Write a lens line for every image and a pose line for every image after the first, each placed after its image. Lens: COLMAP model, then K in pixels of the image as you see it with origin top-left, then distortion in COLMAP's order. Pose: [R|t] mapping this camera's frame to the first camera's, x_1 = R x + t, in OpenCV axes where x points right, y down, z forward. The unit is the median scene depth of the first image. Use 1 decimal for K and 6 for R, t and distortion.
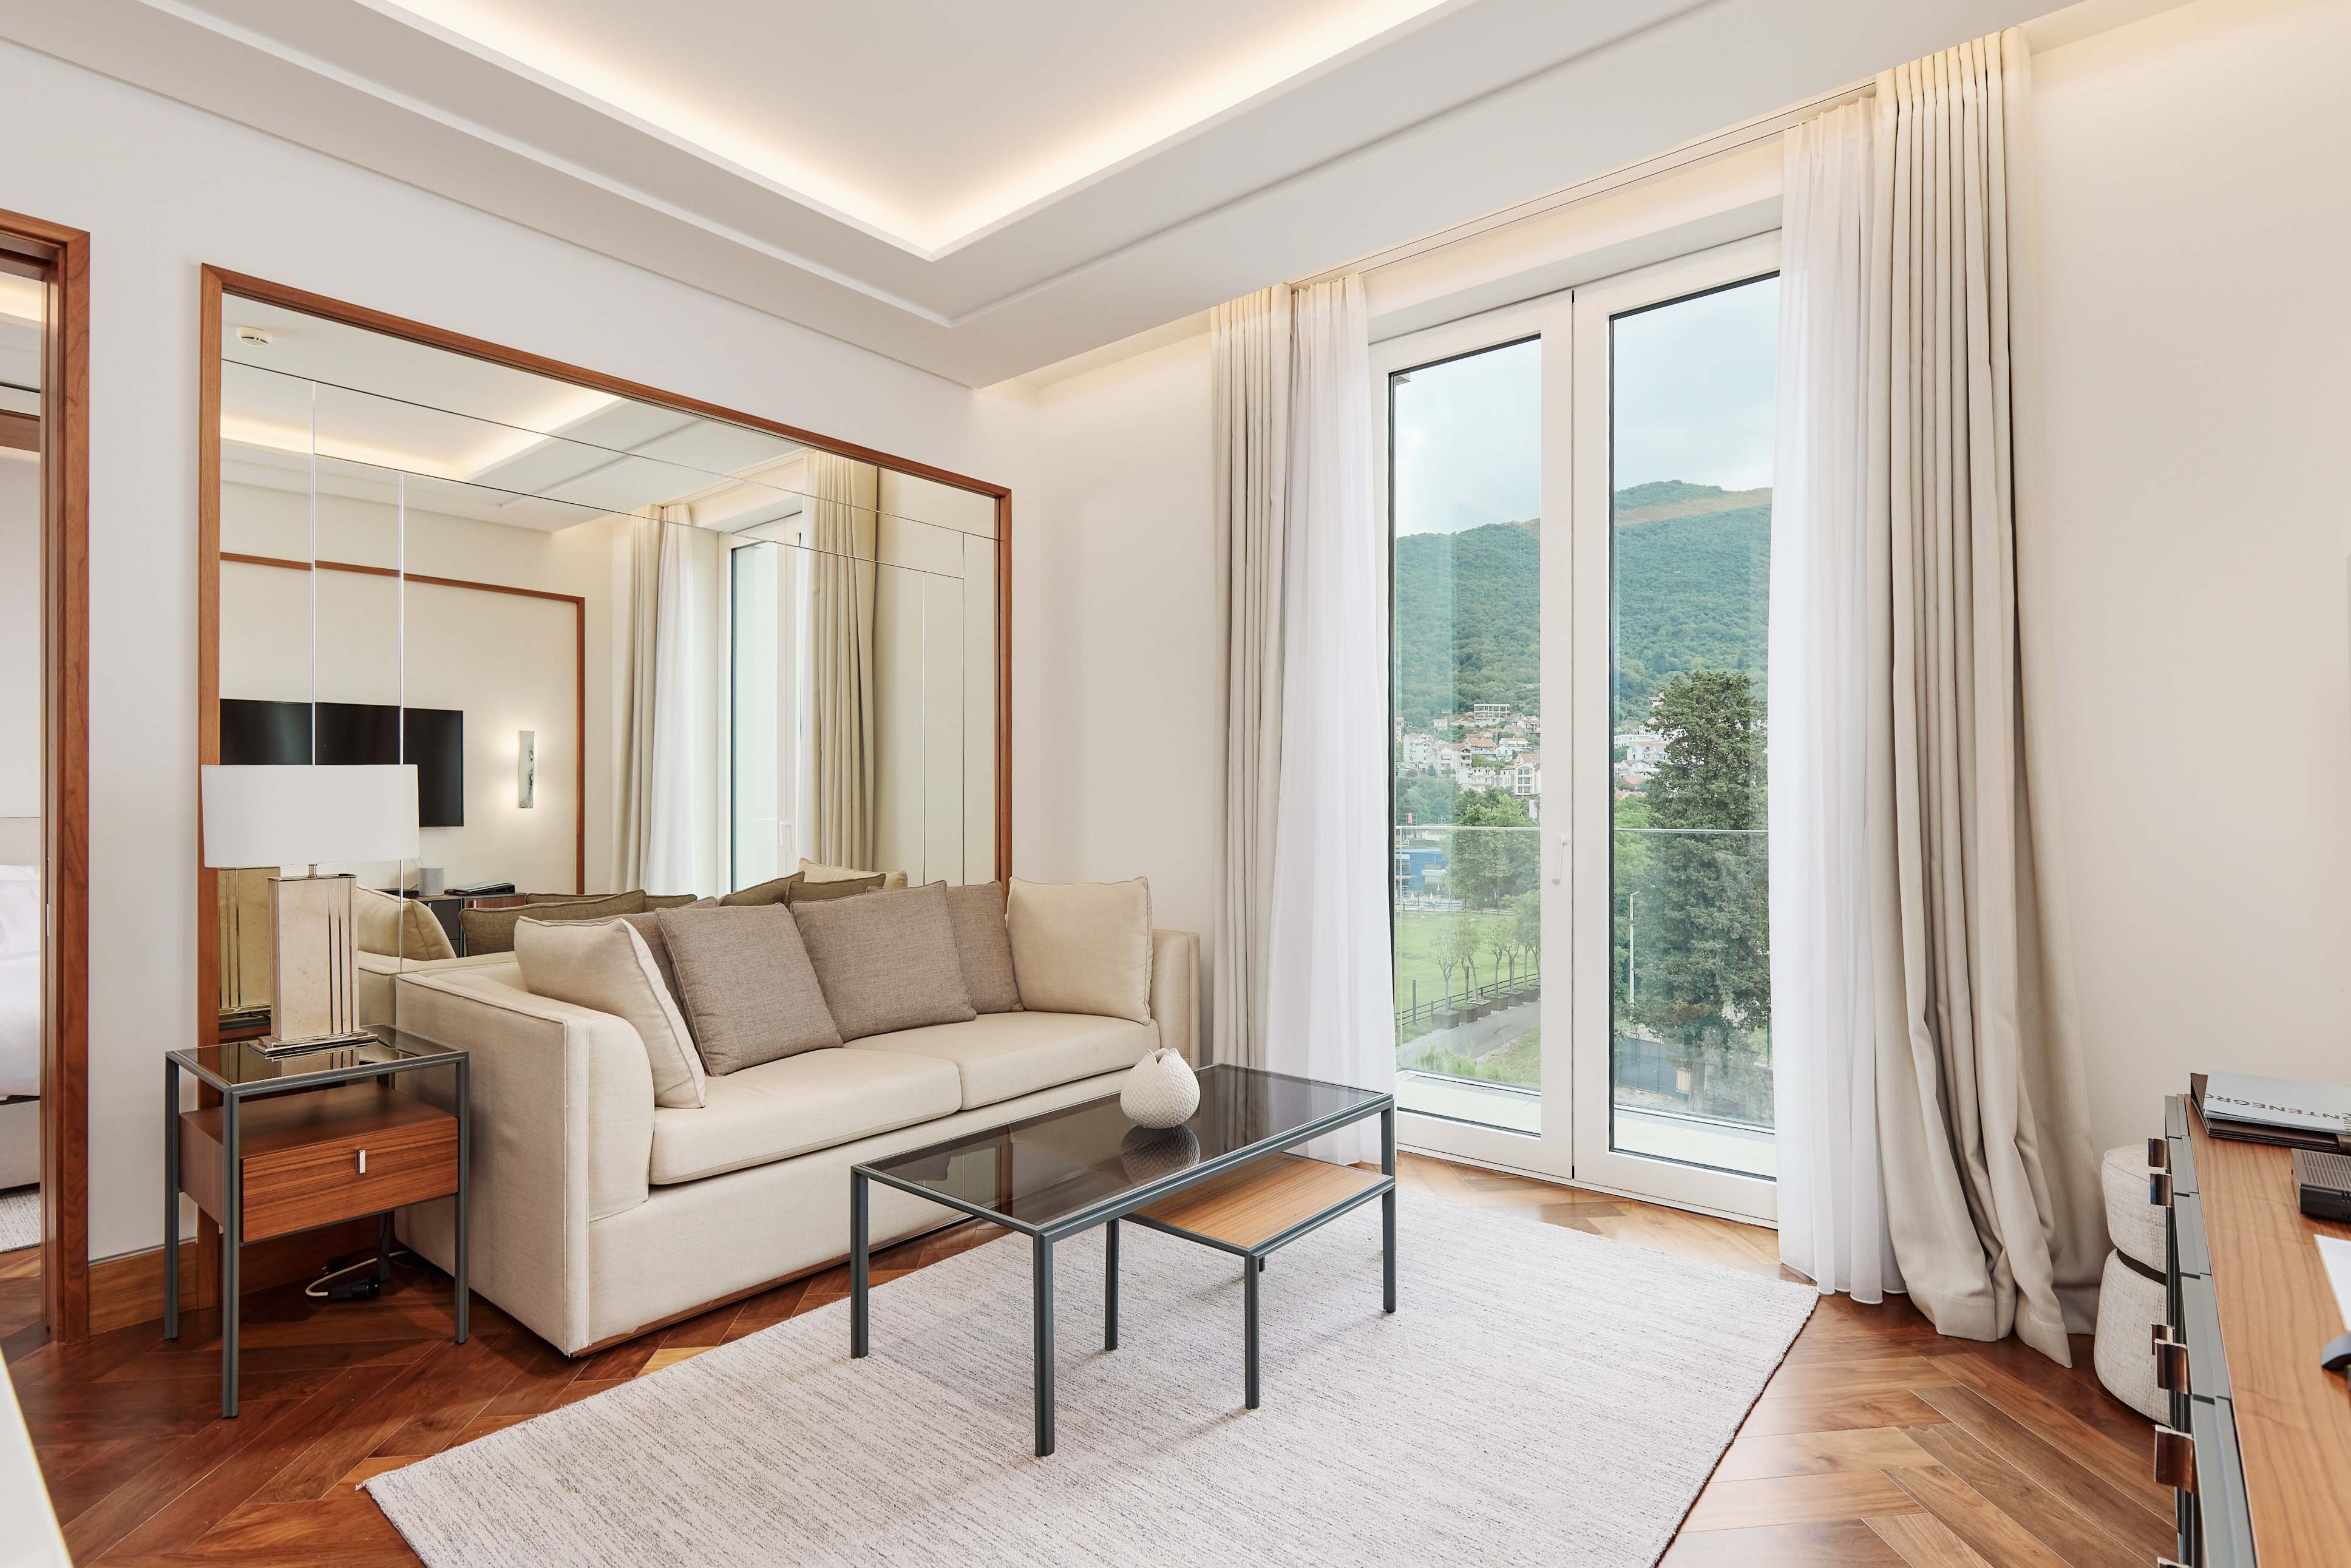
lens RADIAL K [[1099.7, 0, 1185.5], [0, 1099.7, 799.1], [0, 0, 1]] dist [0.001956, 0.002082]
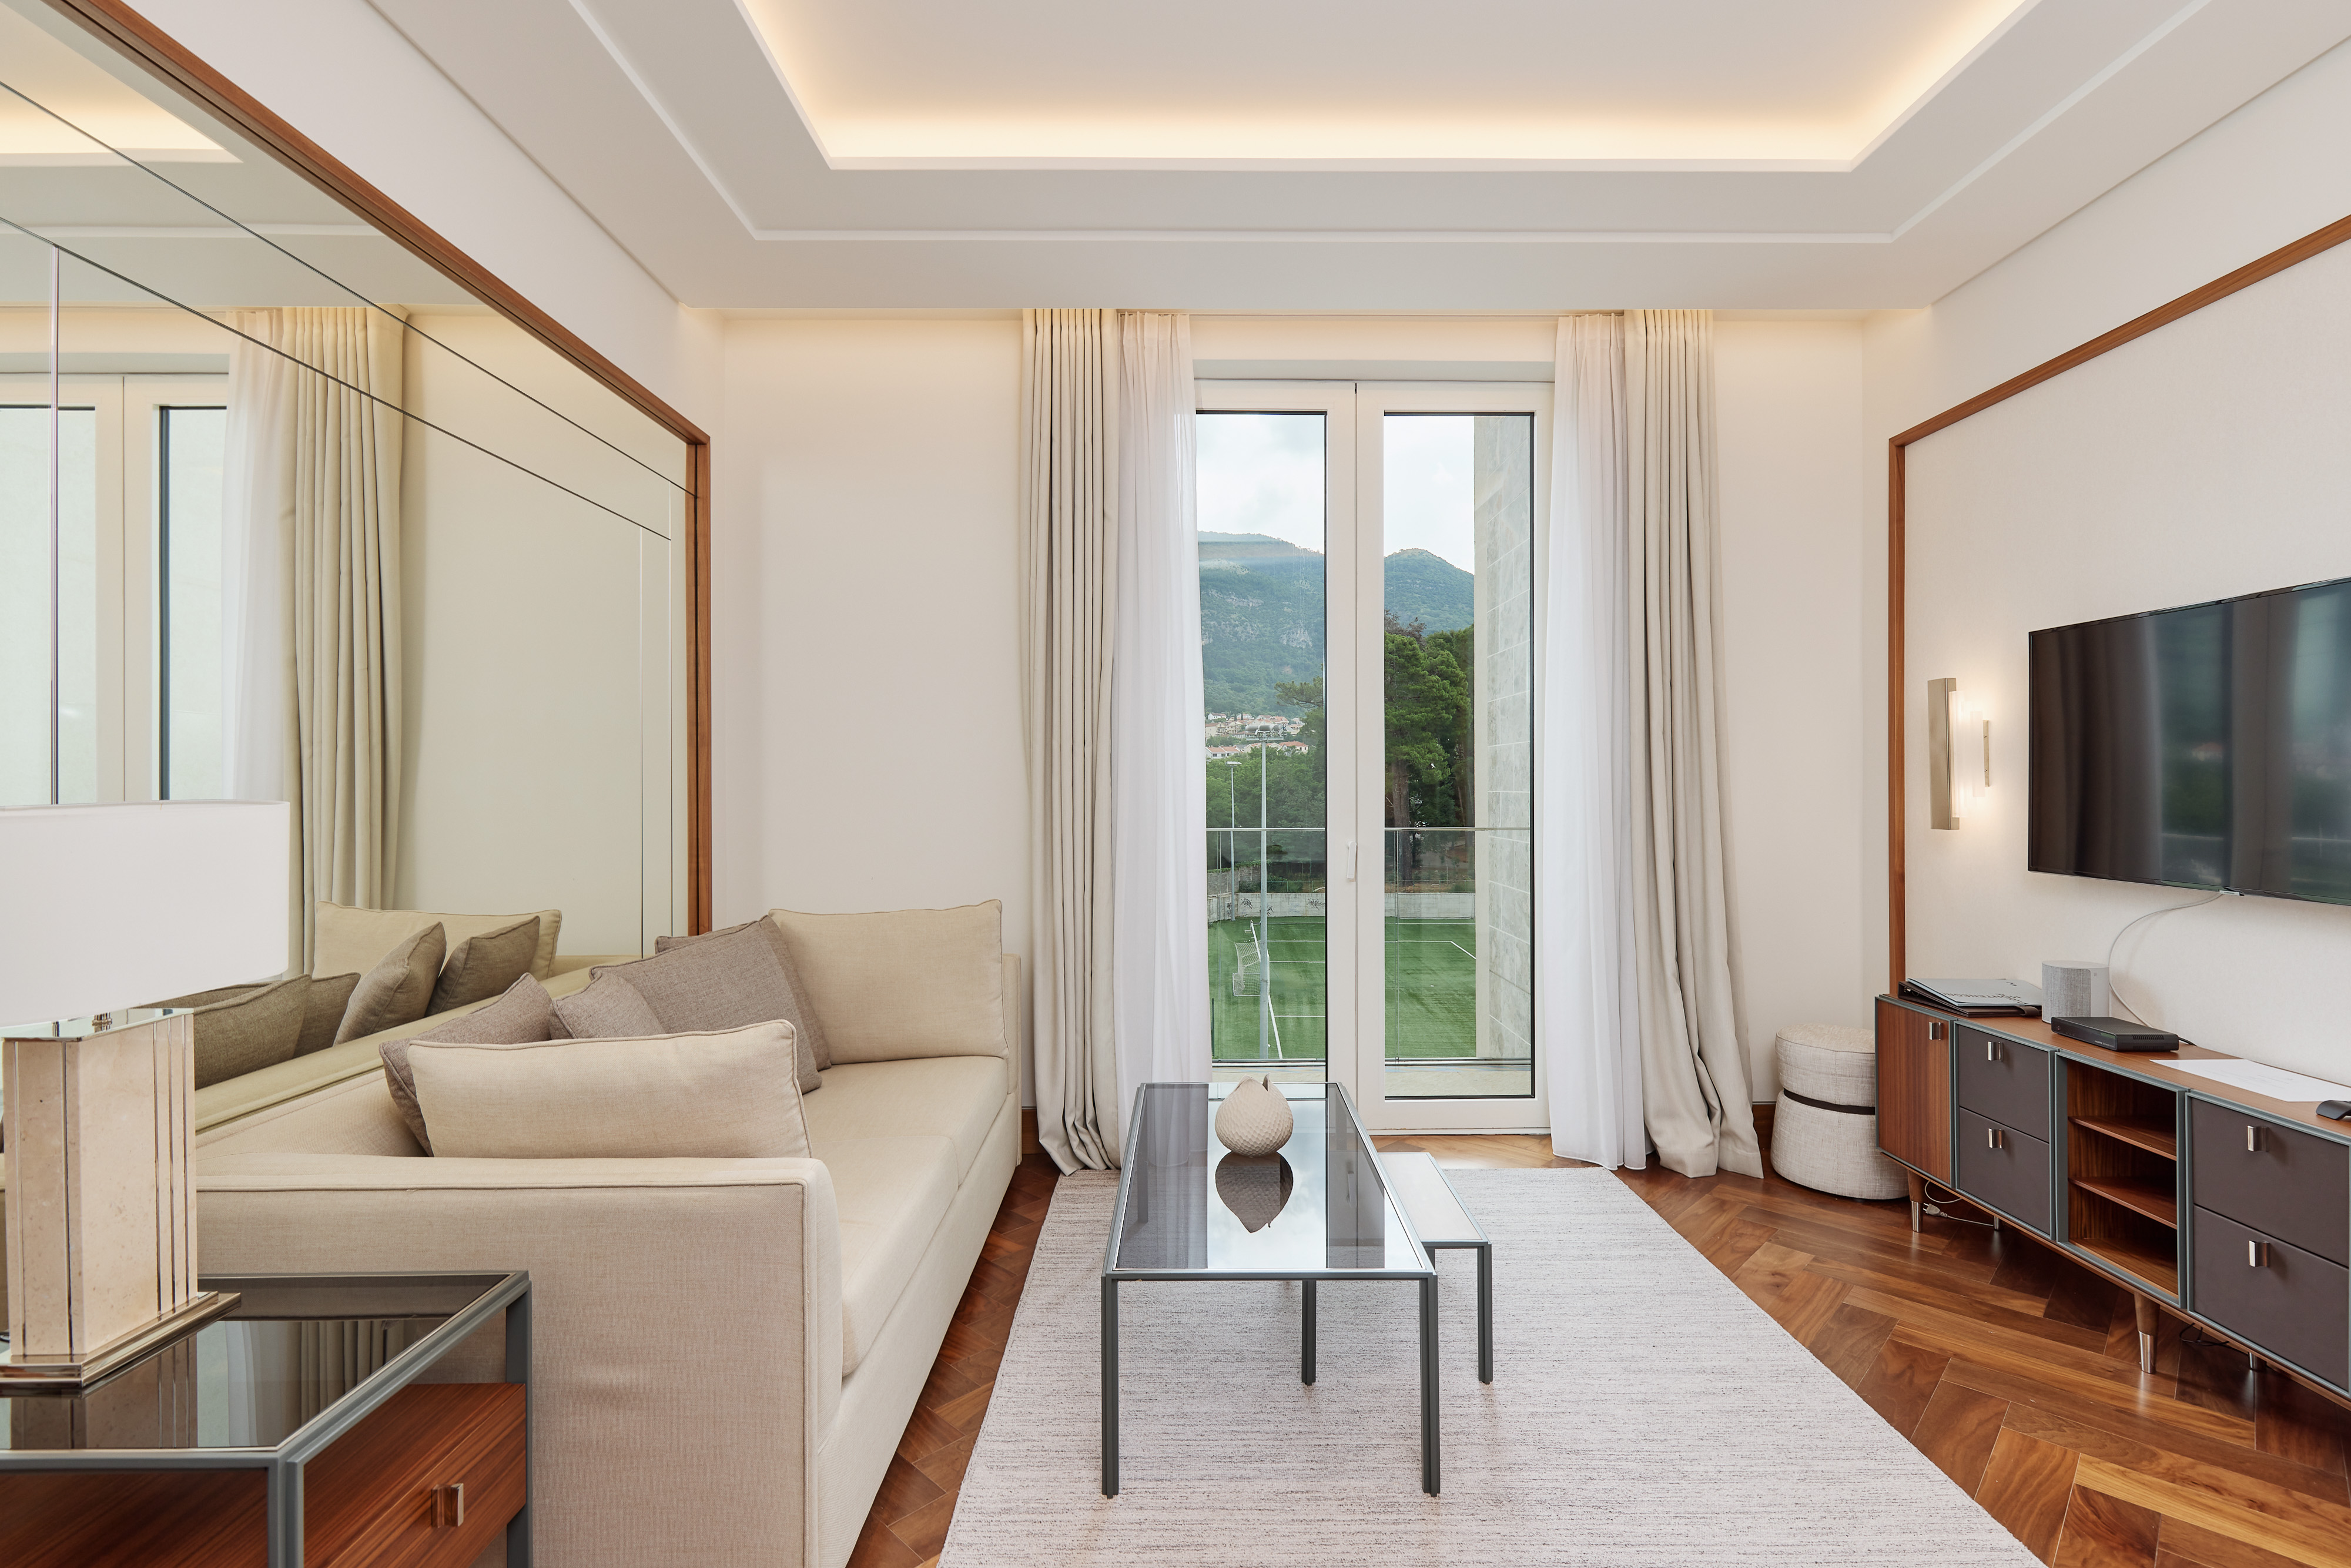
lens RADIAL K [[1099.6, 0, 1112.7], [0, 1099.6, 771.2], [0, 0, 1]] dist [0.001956, 0.002082]
pose [[0.785450, -0.001391, 0.618923, -0.755103], [0.000744, 0.999999, 0.001304, -0.056106], [-0.618924, -0.000564, 0.785451, 0.289974]]
